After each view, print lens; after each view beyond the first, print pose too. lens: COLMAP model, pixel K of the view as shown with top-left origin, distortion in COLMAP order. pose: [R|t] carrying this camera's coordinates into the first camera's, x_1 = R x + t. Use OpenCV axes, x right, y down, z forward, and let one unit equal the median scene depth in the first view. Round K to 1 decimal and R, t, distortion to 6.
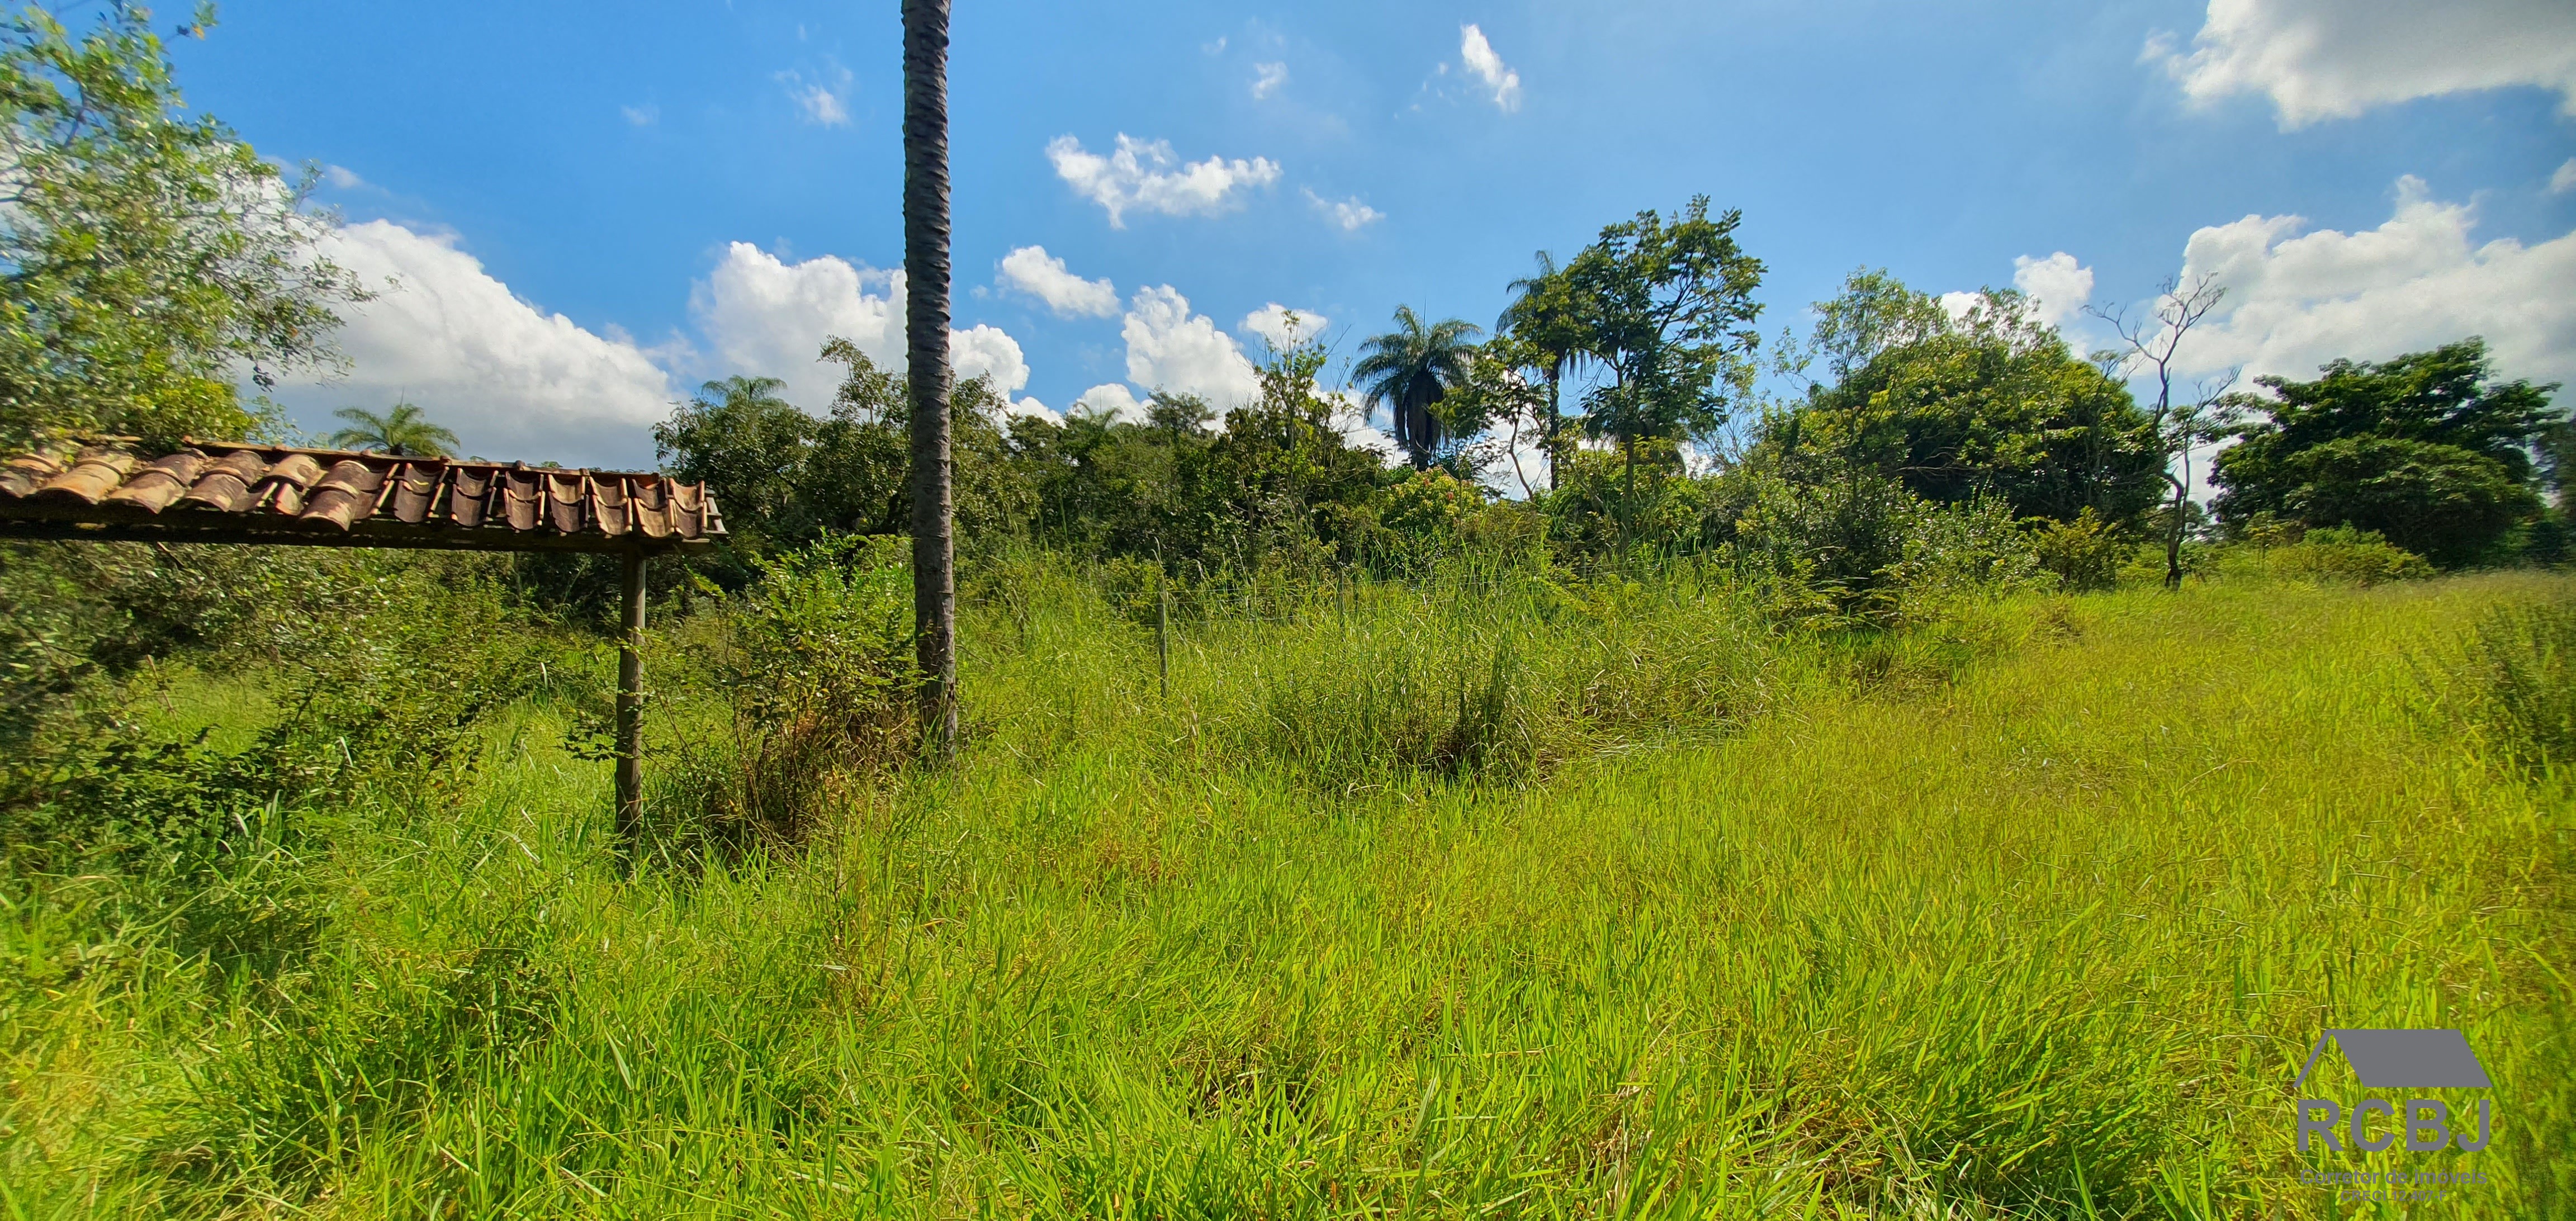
lens RADIAL K [[1015.2, 0, 1270.5], [0, 1015.2, 621.8], [0, 0, 1]] dist [0.004510, 0.000792]
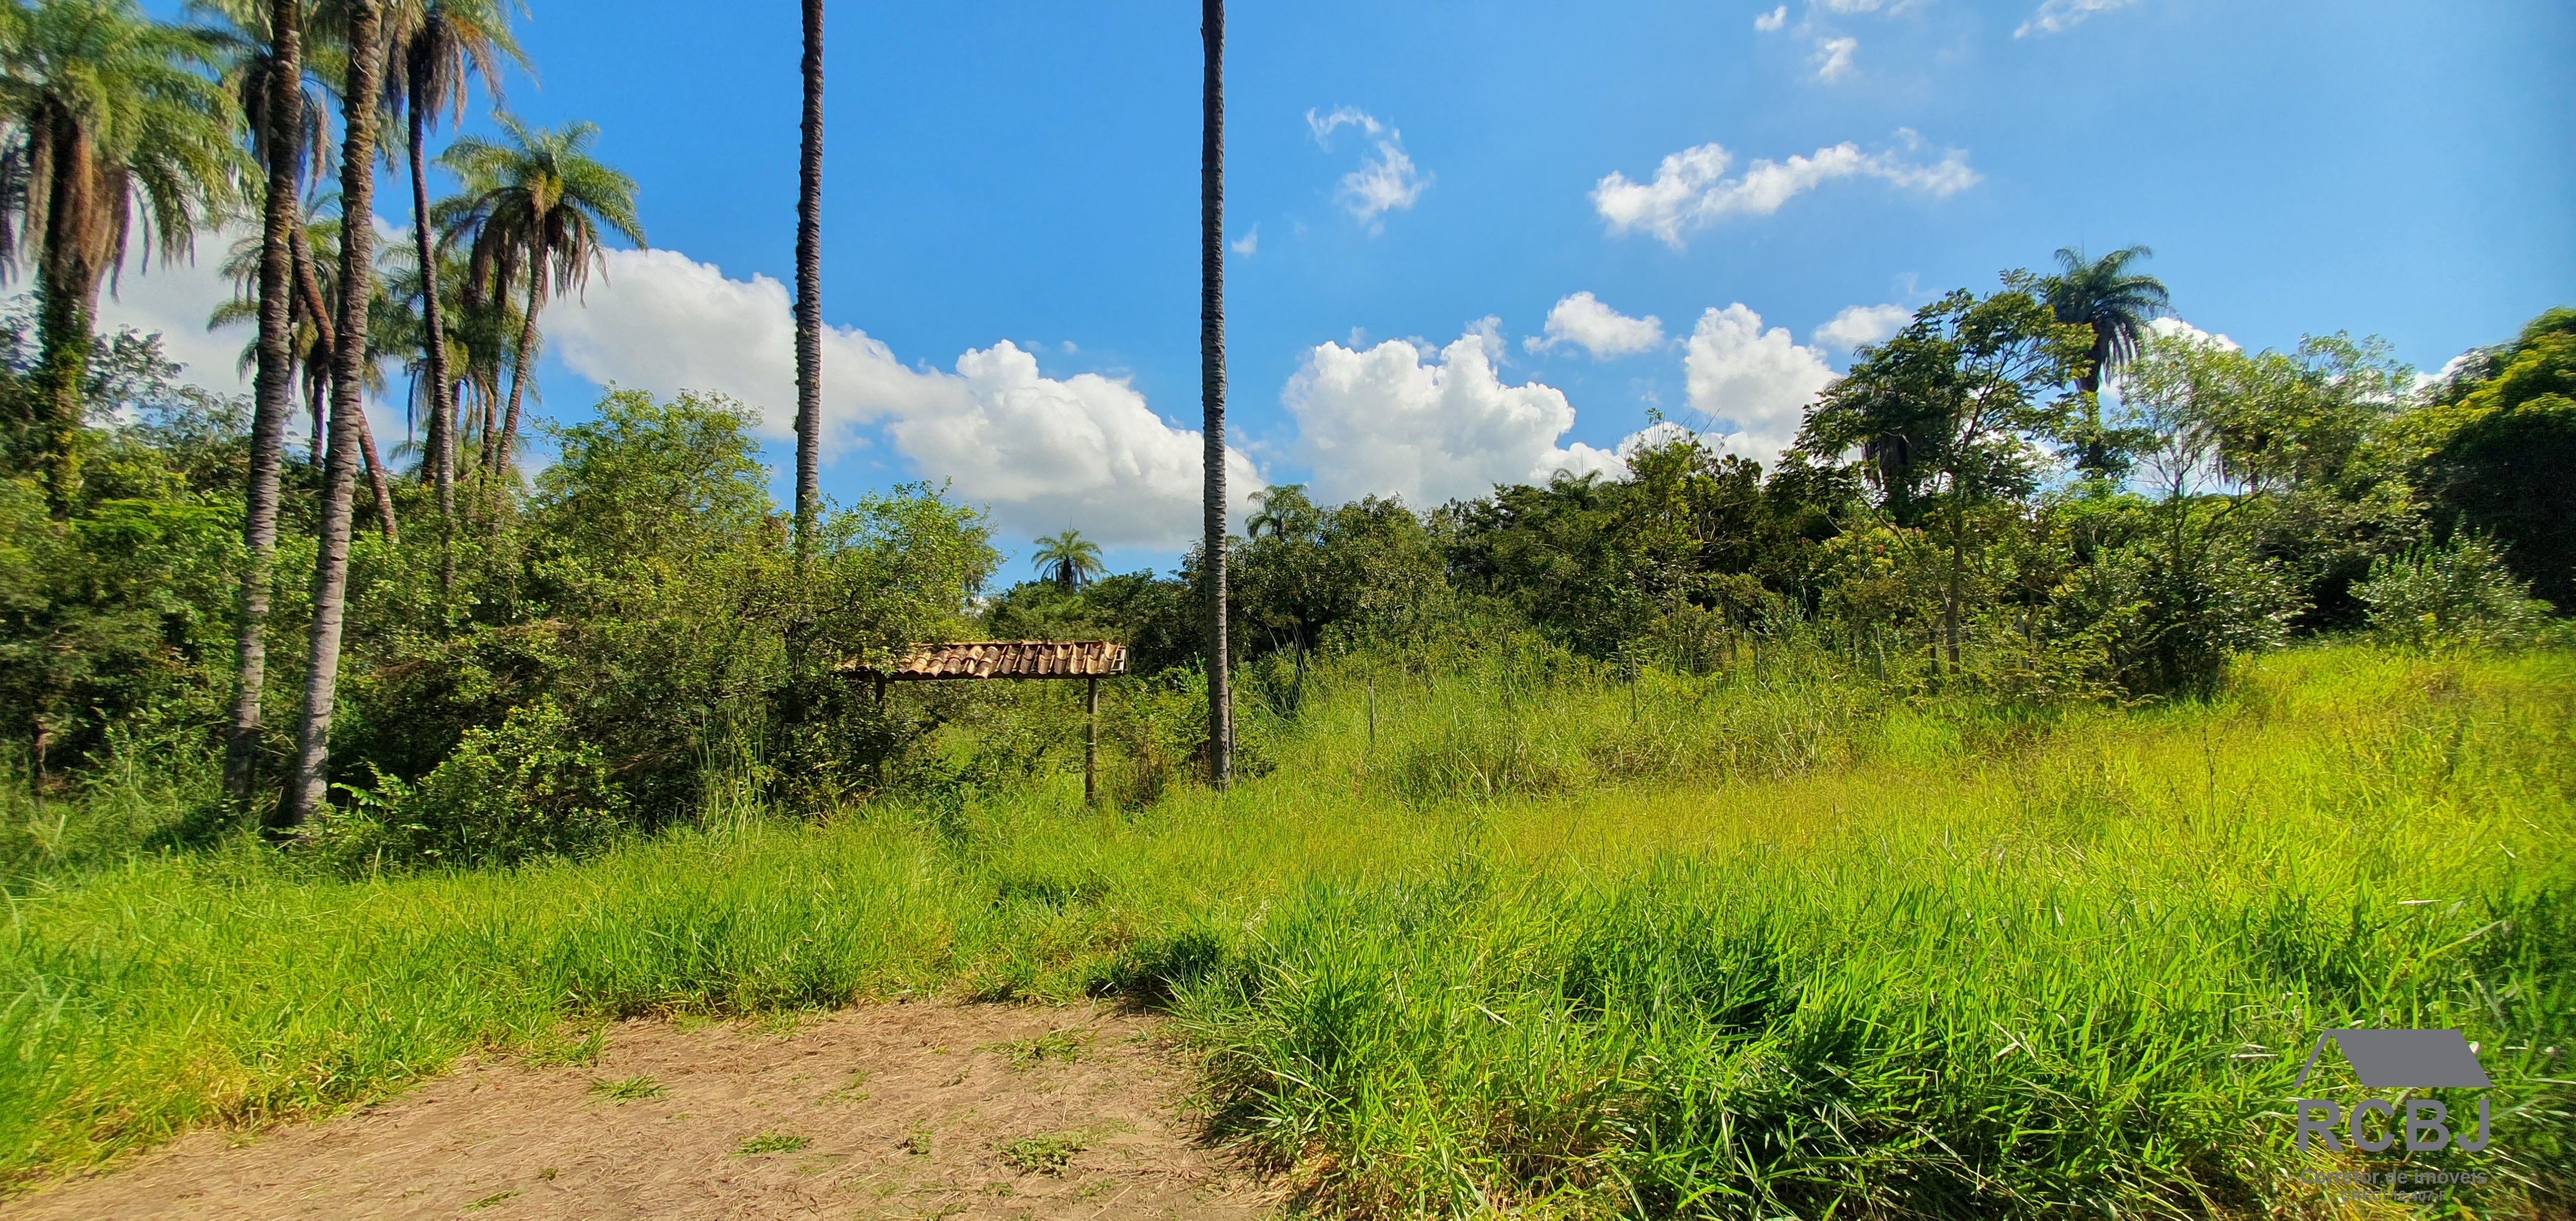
lens RADIAL K [[1030.8, 0, 1277.7], [0, 1030.8, 632.0], [0, 0, 1]] dist [0.000213, -0.000090]
pose [[0.860751, -0.038281, -0.507585, 0.212240], [0.019704, 0.998927, -0.041924, -0.016612], [0.508645, 0.026085, 0.860581, -0.175836]]
